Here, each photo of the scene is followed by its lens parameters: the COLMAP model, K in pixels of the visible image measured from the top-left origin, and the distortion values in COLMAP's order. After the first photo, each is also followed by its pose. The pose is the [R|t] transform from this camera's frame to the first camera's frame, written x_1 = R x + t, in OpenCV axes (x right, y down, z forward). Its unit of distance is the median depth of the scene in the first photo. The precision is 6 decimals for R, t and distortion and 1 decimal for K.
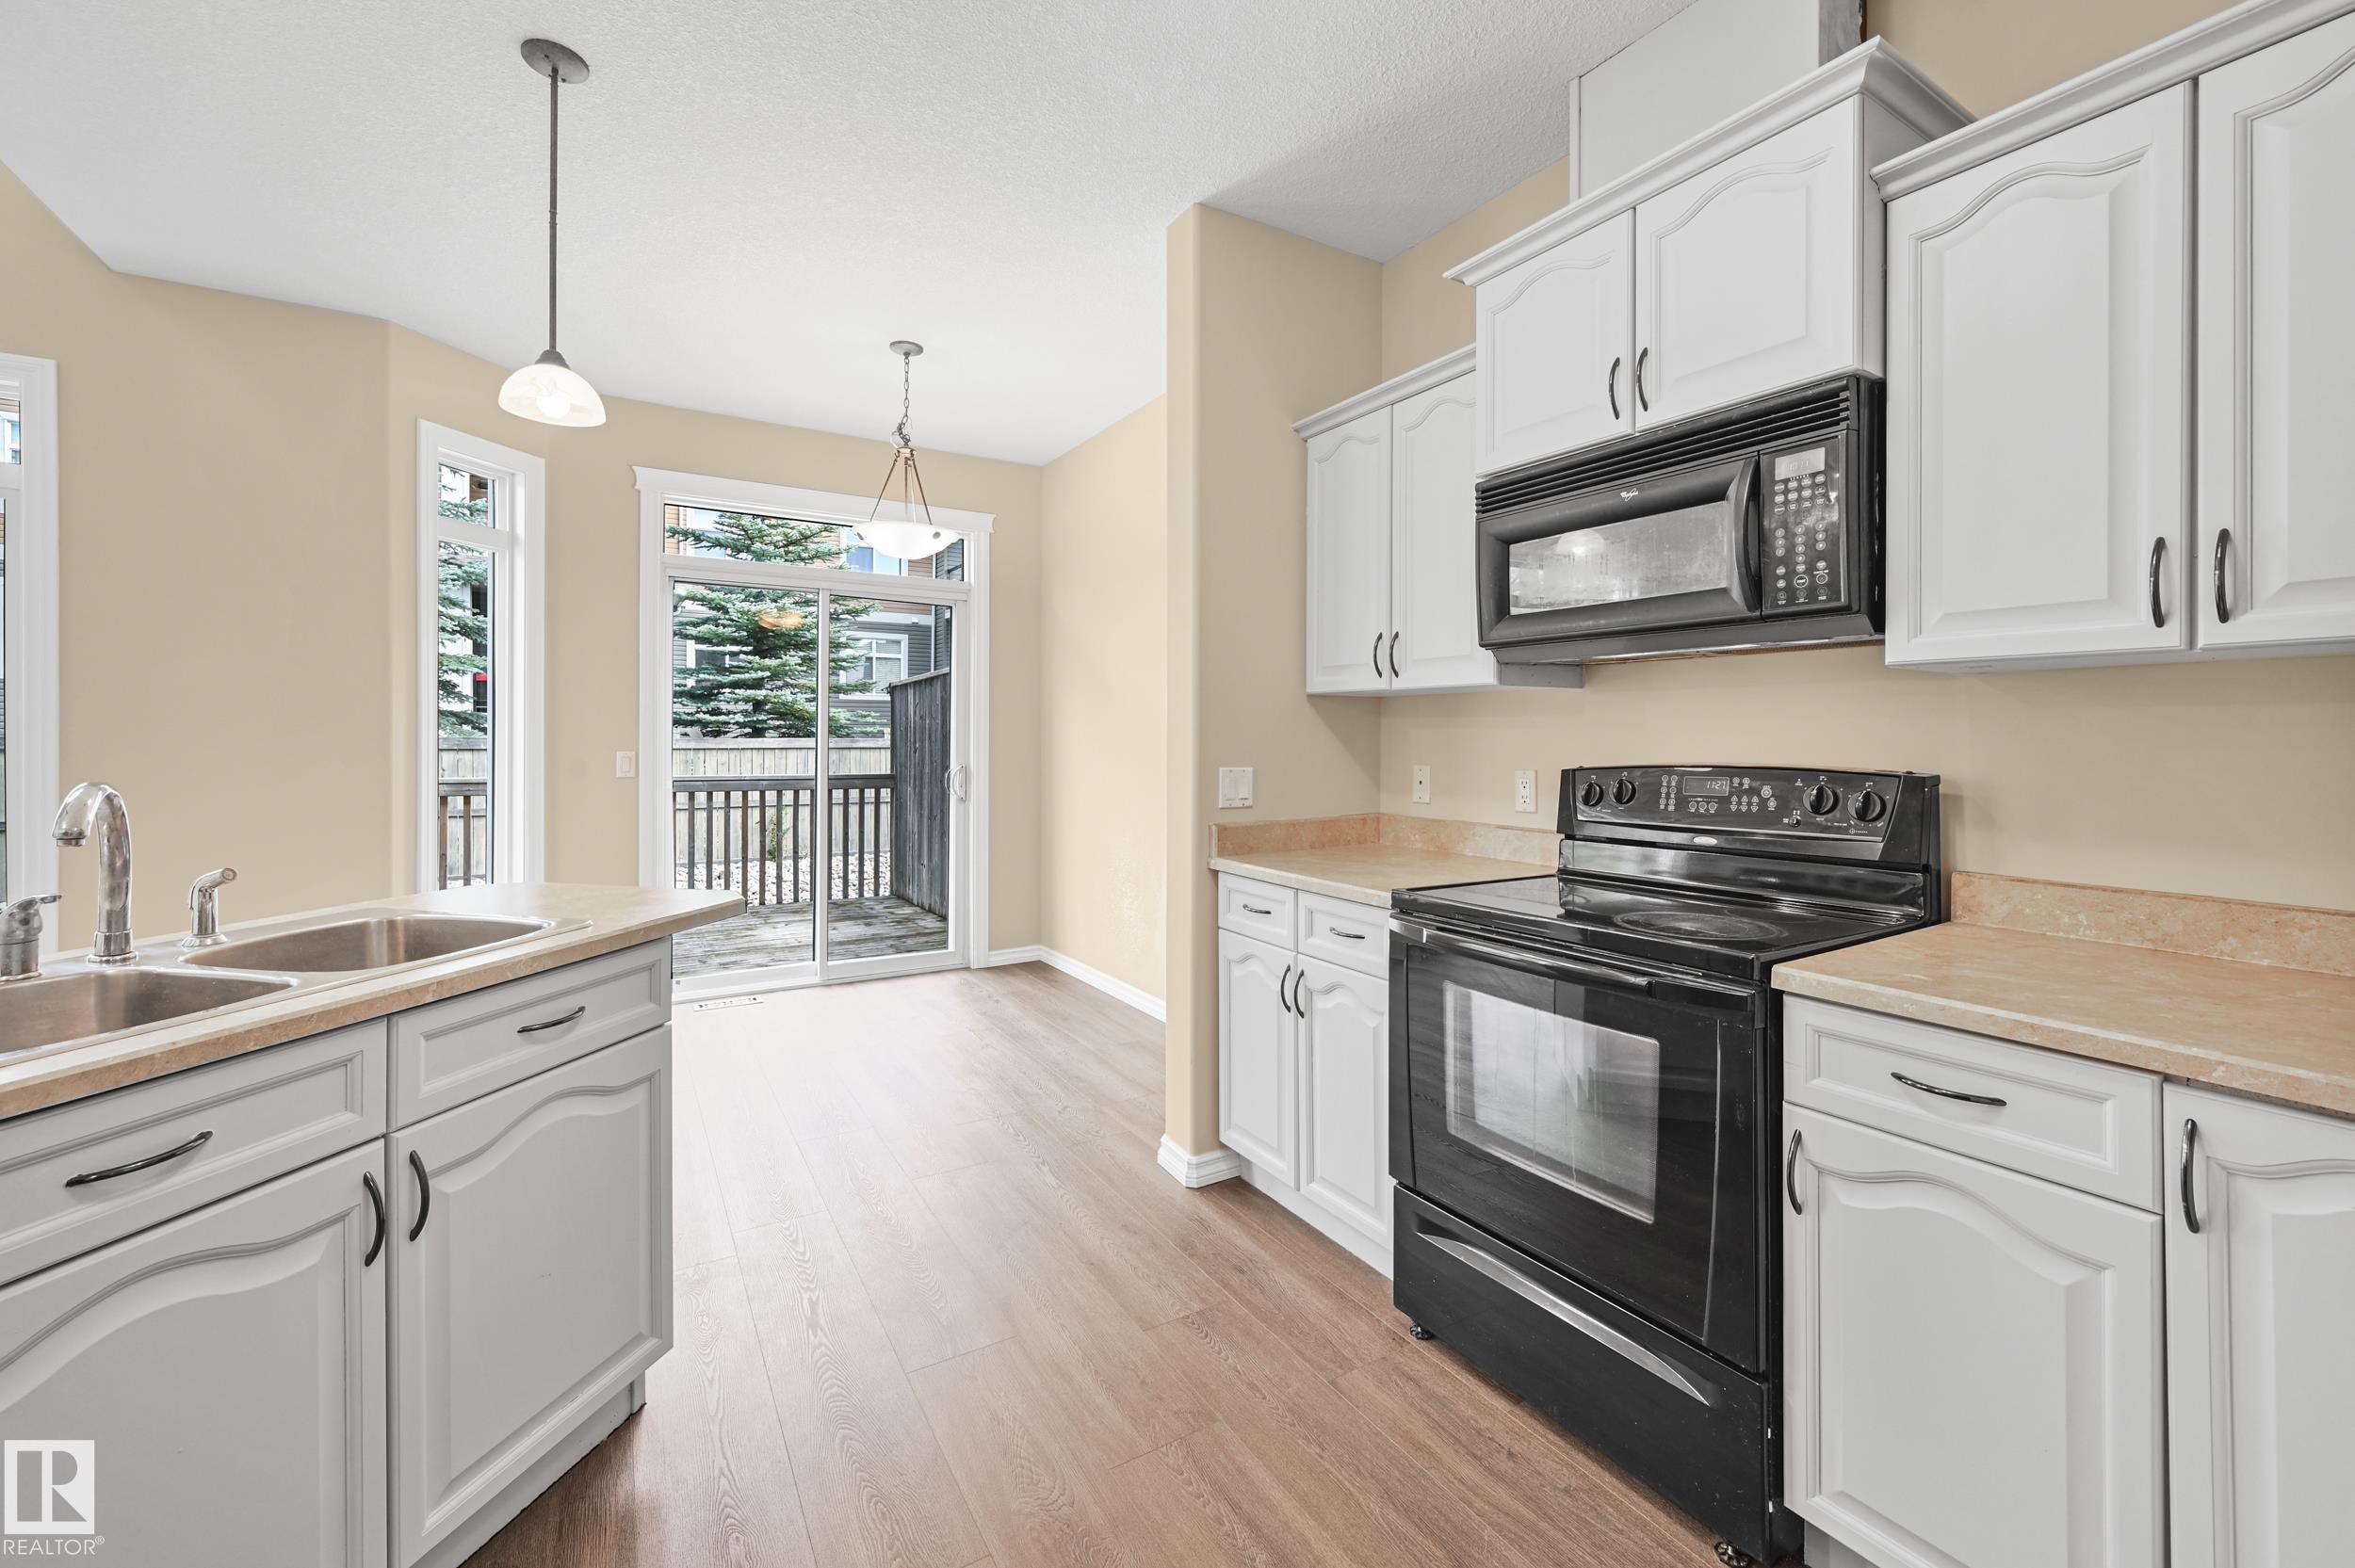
lens RADIAL K [[940.7, 0, 1175.2], [0, 940.7, 735.0], [0, 0, 1]] dist [-0.002626, 0.000141]
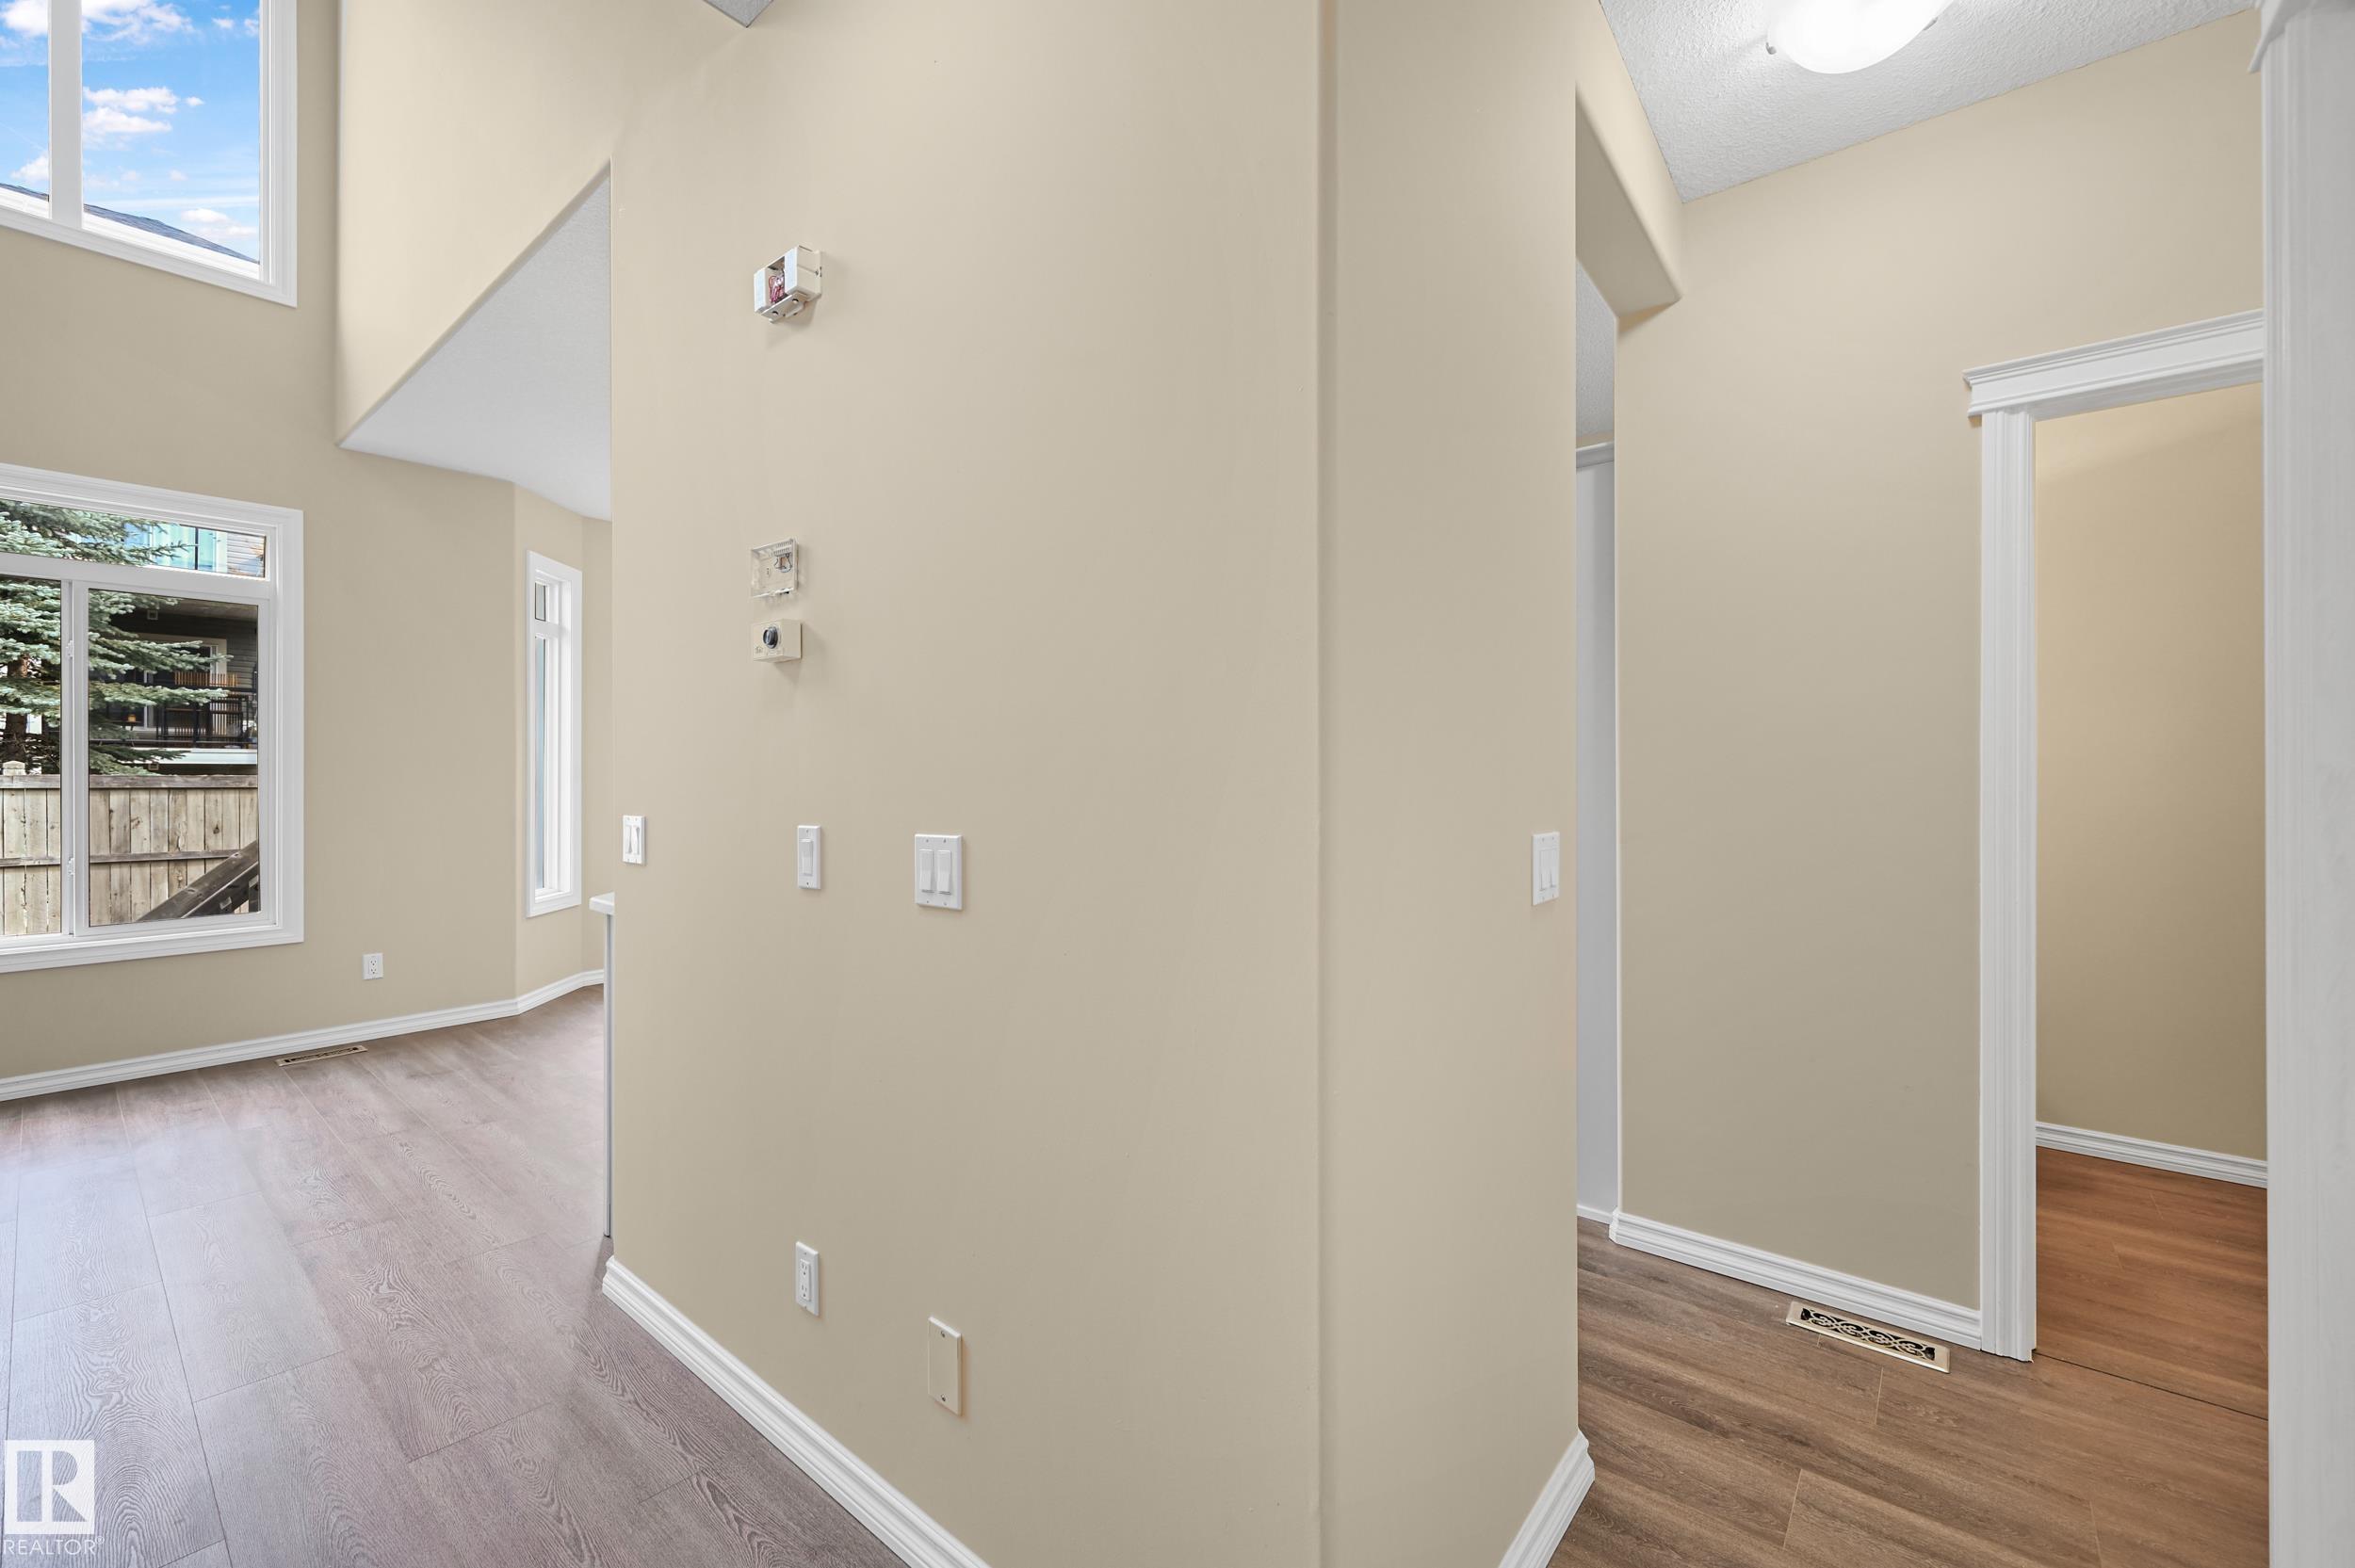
lens RADIAL K [[939.2, 0, 1174.7], [0, 939.2, 770.3], [0, 0, 1]] dist [-0.000223, -0.000134]
pose [[0.945954, -0.002239, 0.324293, -0.414625], [0.002175, 0.999997, 0.000560, -0.005743], [-0.324294, 0.000175, 0.945956, -0.760954]]
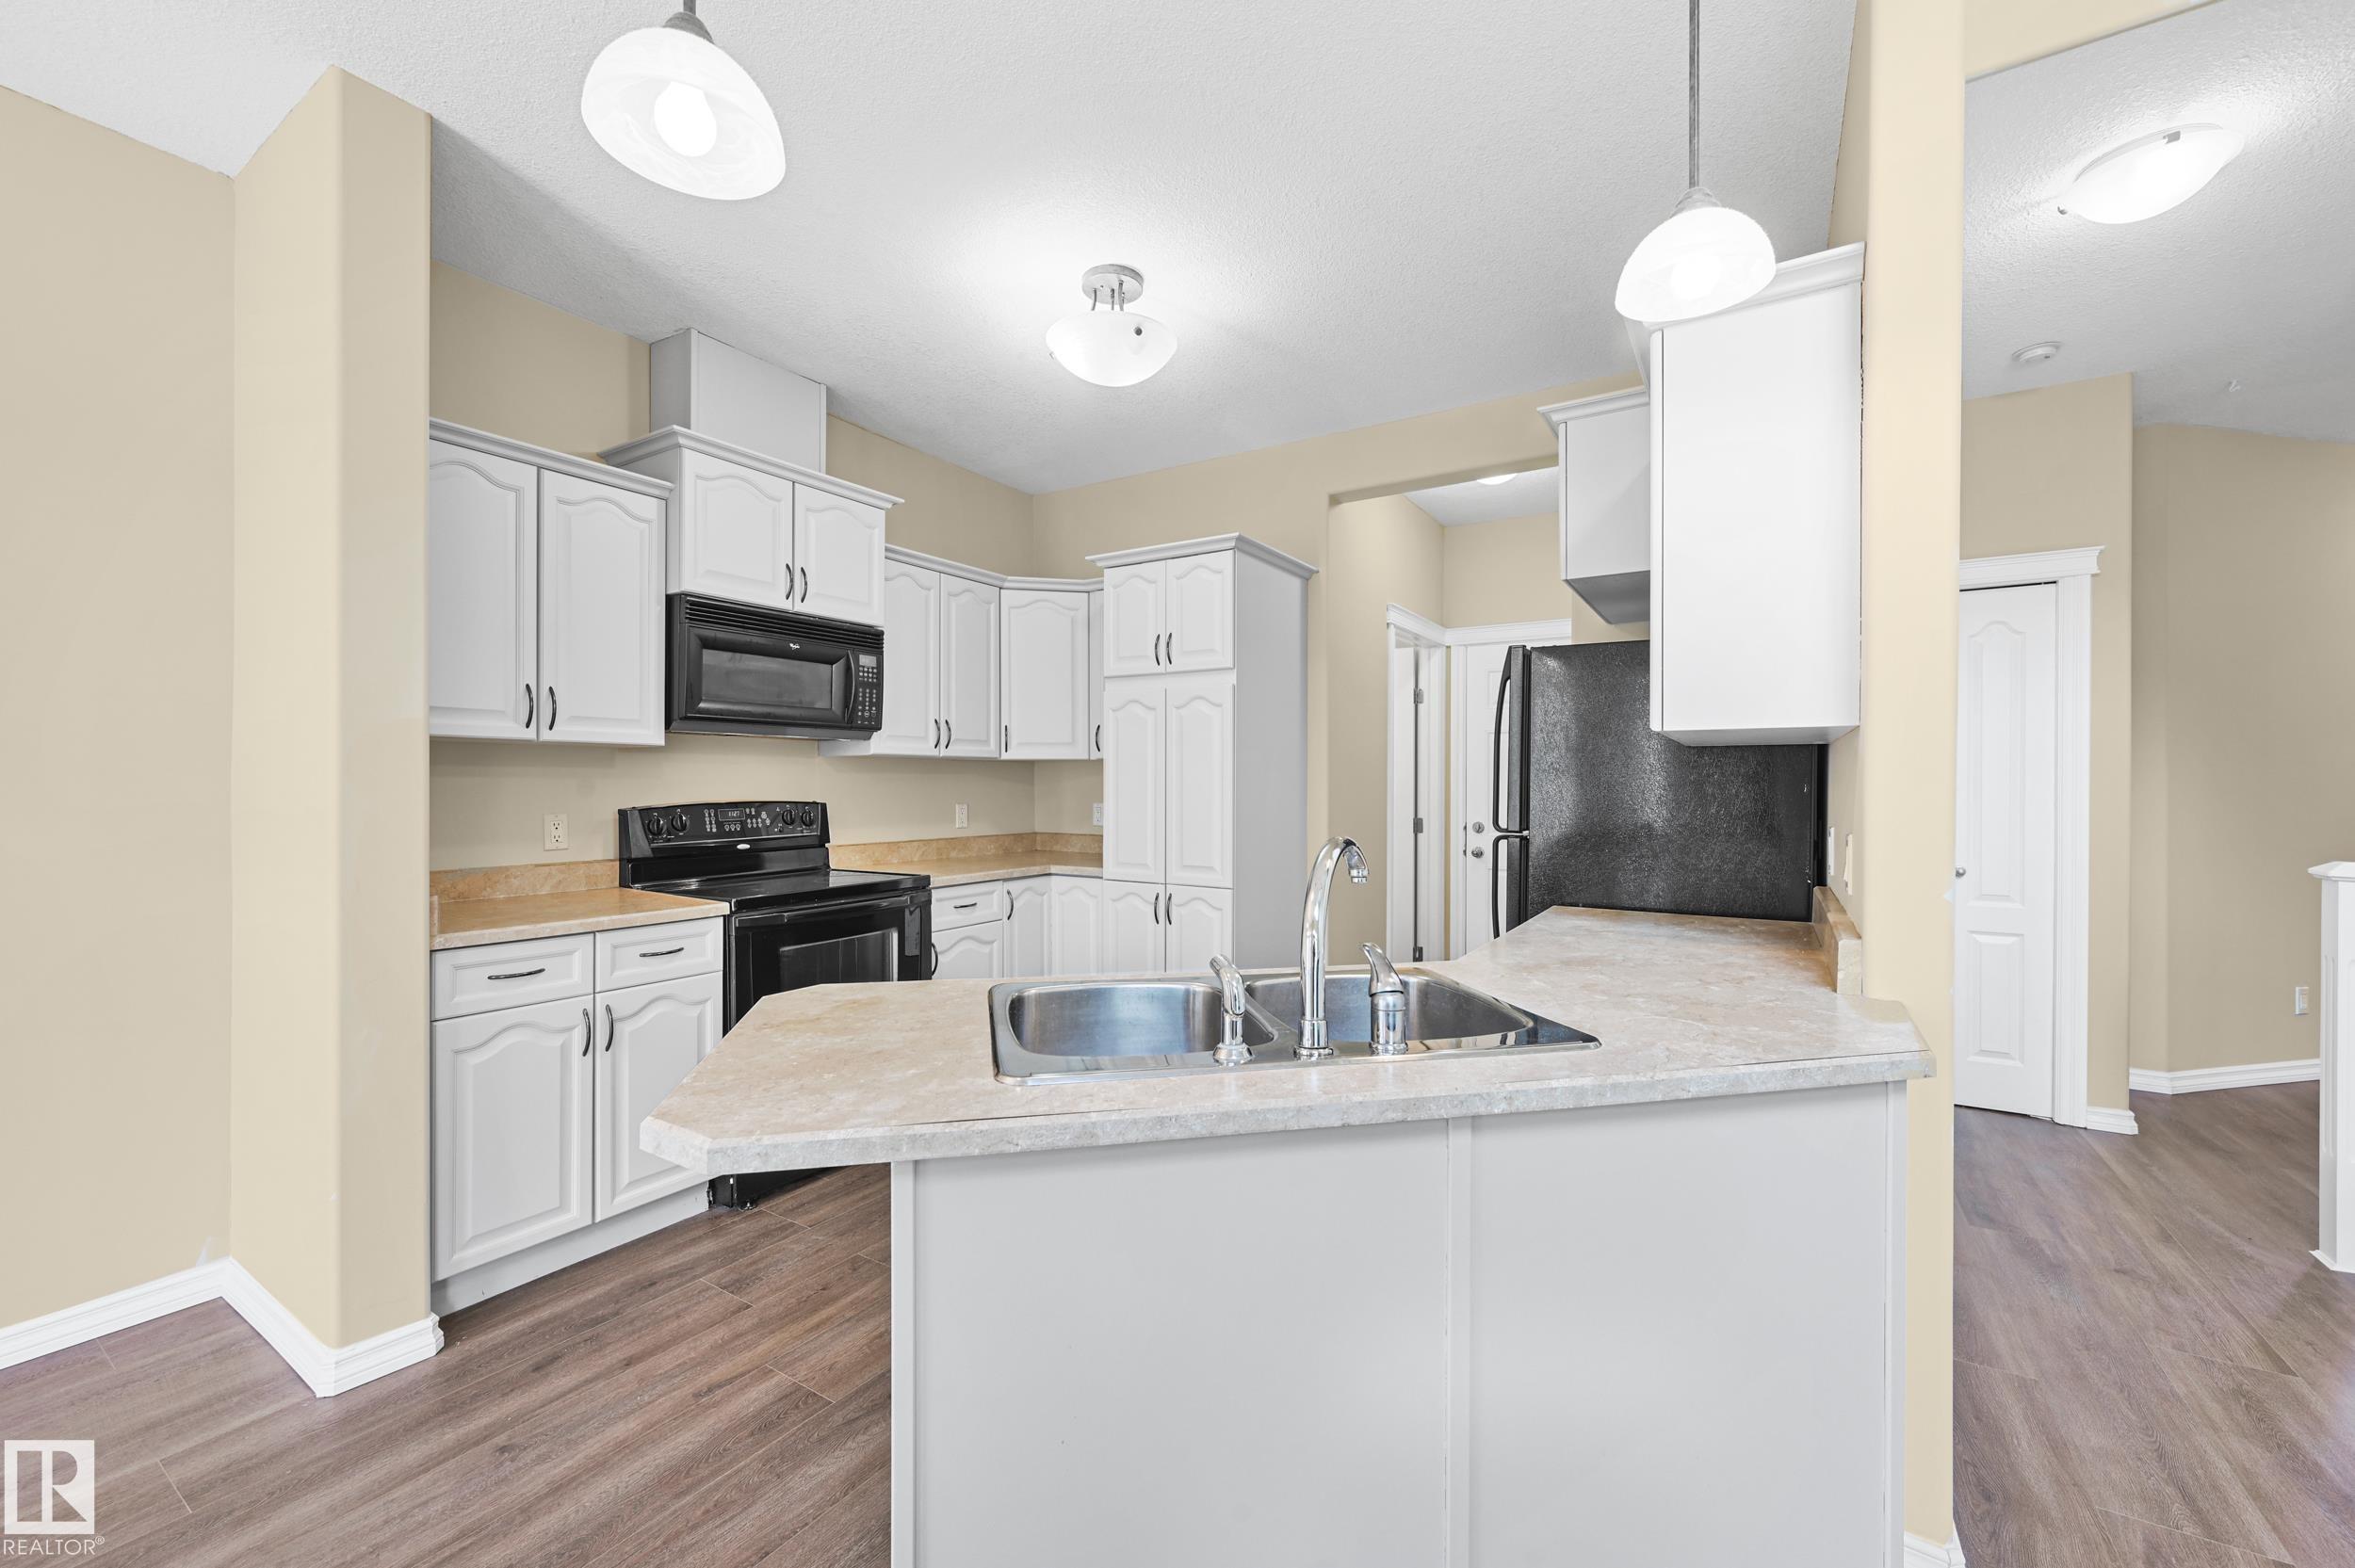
lens RADIAL K [[937.5, 0, 1166.3], [0, 937.5, 790.7], [0, 0, 1]] dist [0.000556, 0.000358]
pose [[-0.432020, -0.008830, 0.901821, -0.862429], [-0.003455, 0.999961, 0.008136, -0.002700], [-0.901858, 0.000399, -0.432033, 0.703600]]
